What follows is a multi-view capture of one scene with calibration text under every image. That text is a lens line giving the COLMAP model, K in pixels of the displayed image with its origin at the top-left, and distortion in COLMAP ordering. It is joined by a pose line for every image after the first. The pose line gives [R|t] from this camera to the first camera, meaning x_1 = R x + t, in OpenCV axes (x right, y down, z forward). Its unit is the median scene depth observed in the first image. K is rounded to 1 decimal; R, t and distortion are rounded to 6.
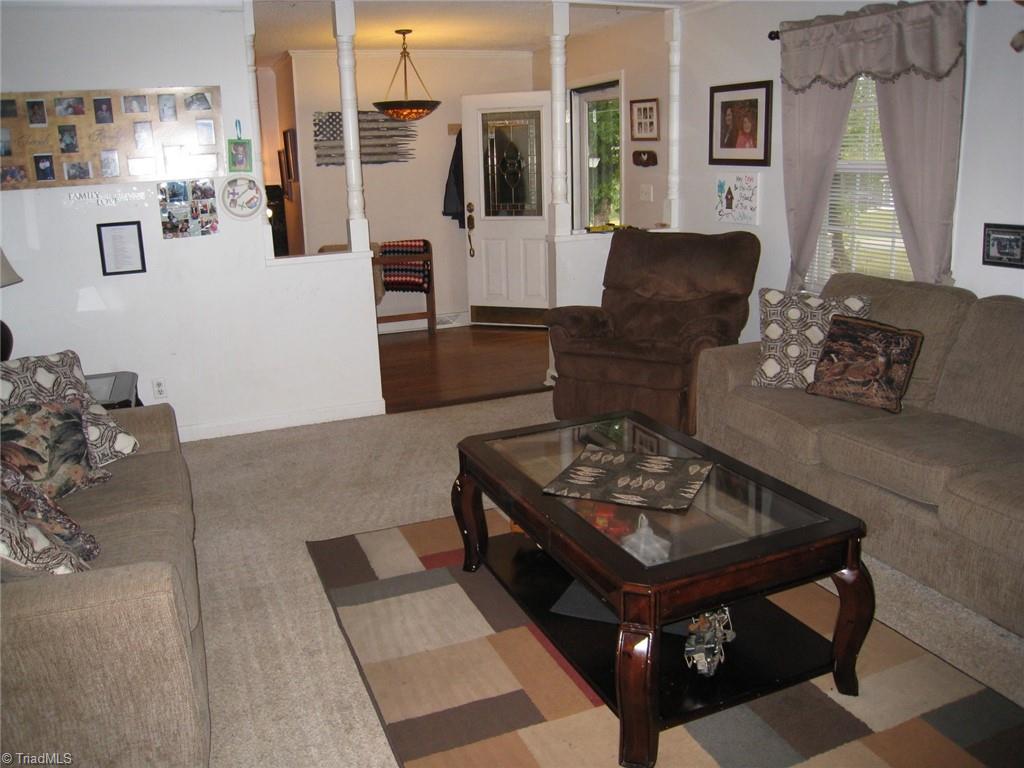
lens RADIAL K [[834.3, 0, 511.7], [0, 834.3, 382.6], [0, 0, 1]] dist [-0.100273, 0.015784]
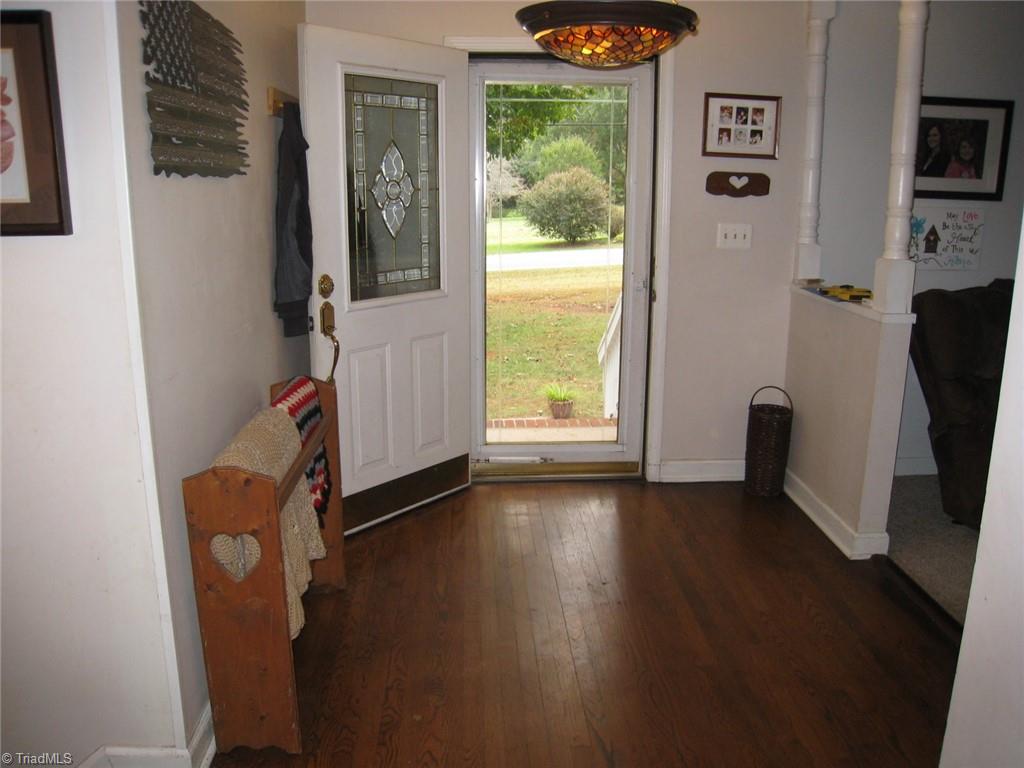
lens RADIAL K [[834.3, 0, 512.9], [0, 834.3, 383.1], [0, 0, 1]] dist [-0.100273, 0.015784]
pose [[0.338017, -0.188818, 0.922004, -0.549897], [0.233718, 0.965820, 0.112108, -0.241359], [-0.911658, 0.177594, 0.370594, 0.978843]]
